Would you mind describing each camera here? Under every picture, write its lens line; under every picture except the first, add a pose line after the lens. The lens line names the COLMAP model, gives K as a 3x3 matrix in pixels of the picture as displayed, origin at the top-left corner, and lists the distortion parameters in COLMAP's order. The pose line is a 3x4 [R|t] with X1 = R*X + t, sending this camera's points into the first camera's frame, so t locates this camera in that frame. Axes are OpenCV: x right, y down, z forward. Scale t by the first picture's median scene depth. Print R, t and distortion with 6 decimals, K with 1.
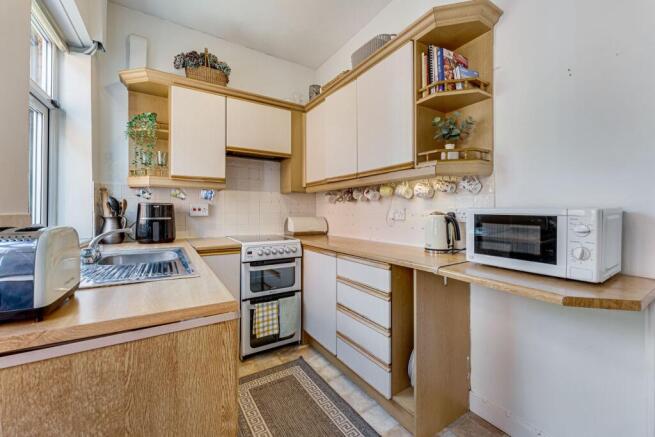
lens RADIAL K [[263.7, 0, 327.4], [0, 263.7, 214.0], [0, 0, 1]] dist [0.001391, 0.000234]
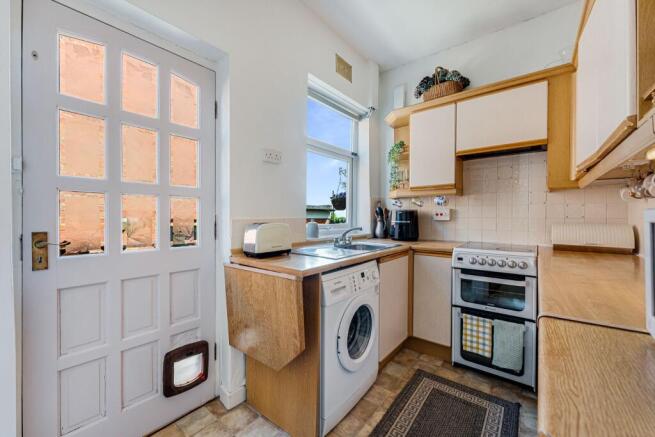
lens RADIAL K [[264.7, 0, 327.5], [0, 264.7, 218.5], [0, 0, 1]] dist [-0.000205, 0.000089]
pose [[0.332106, 0.005206, -0.943228, 0.451086], [-0.003228, 0.999985, 0.004383, -0.003593], [0.943236, 0.001590, 0.332118, 0.215058]]
